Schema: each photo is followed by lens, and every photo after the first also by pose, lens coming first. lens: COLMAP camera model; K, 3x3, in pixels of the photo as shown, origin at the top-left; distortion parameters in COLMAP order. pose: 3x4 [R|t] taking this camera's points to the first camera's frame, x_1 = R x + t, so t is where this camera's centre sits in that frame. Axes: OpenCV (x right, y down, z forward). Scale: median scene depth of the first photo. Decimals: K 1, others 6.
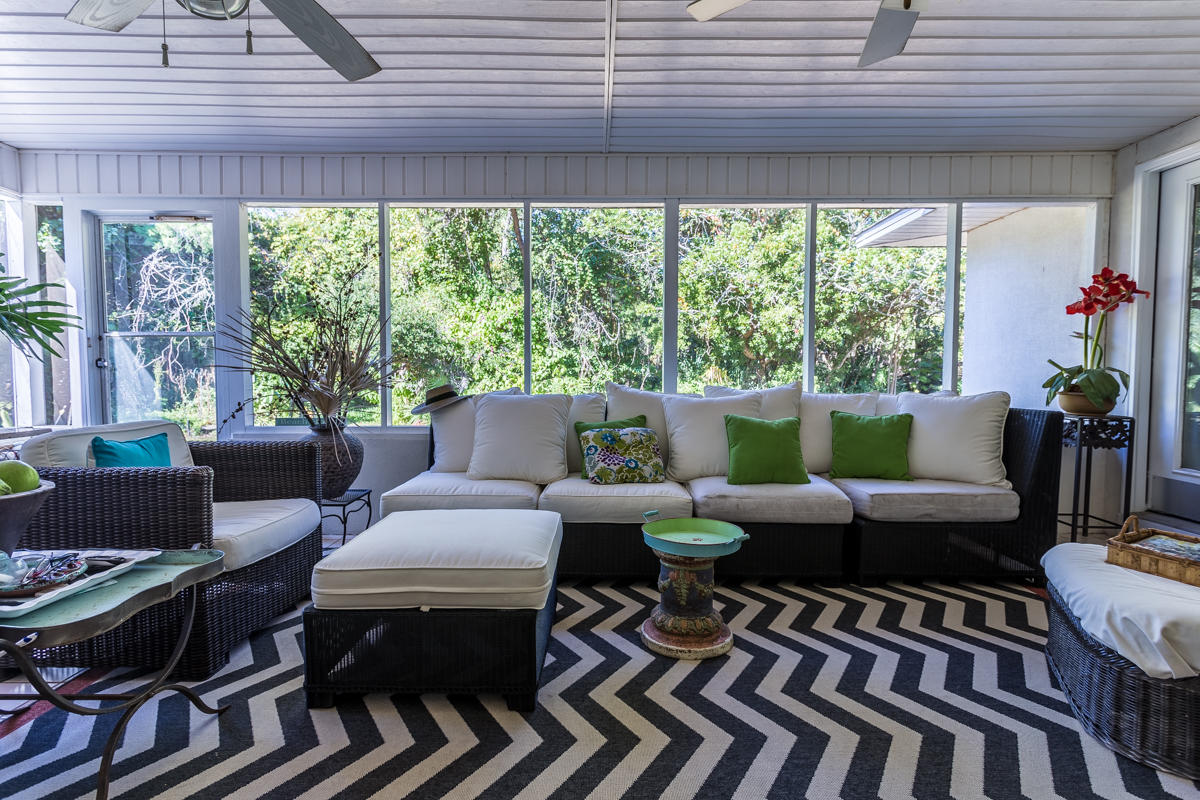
lens RADIAL K [[593.9, 0, 600.7], [0, 593.9, 399.2], [0, 0, 1]] dist [-0.001158, 0.000045]
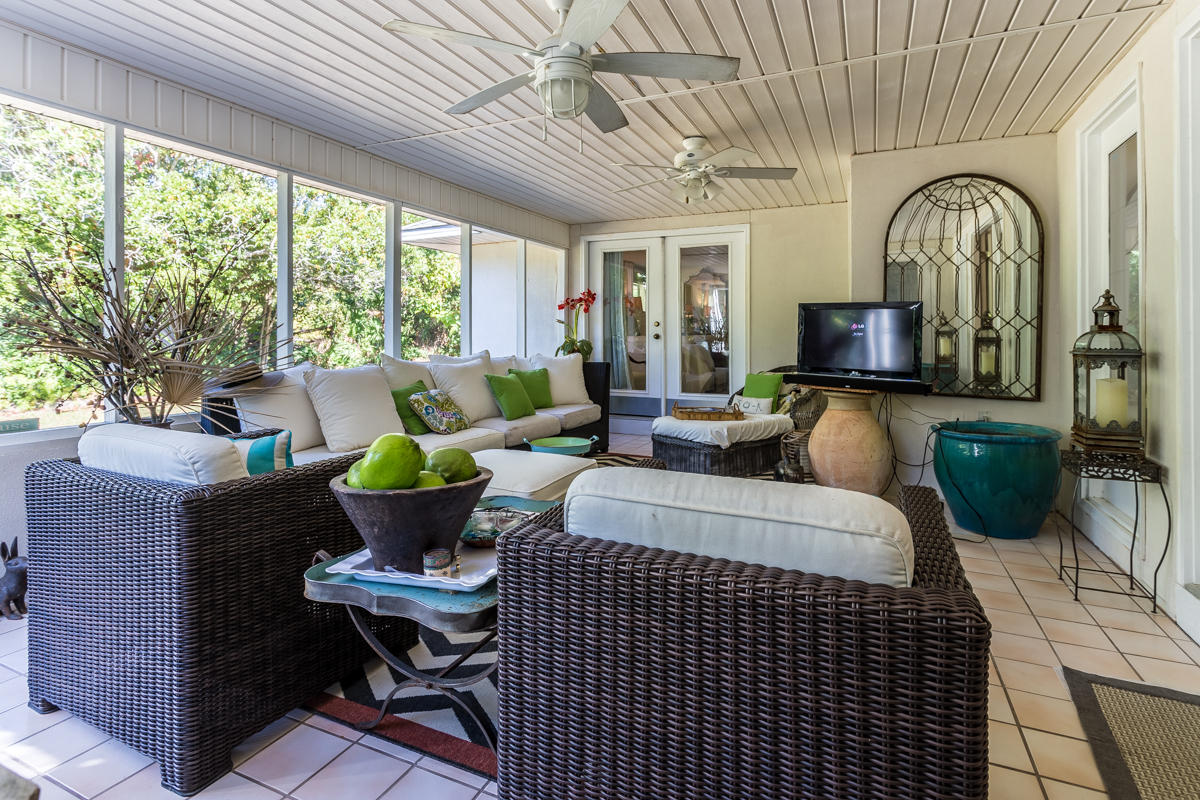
lens RADIAL K [[582.2, 0, 599.1], [0, 582.2, 373.3], [0, 0, 1]] dist [-0.001628, 0.000066]
pose [[0.412958, -0.062286, 0.908618, -0.824120], [0.022457, 0.998052, 0.058211, -0.046547], [-0.910473, -0.003633, 0.413552, 0.132915]]
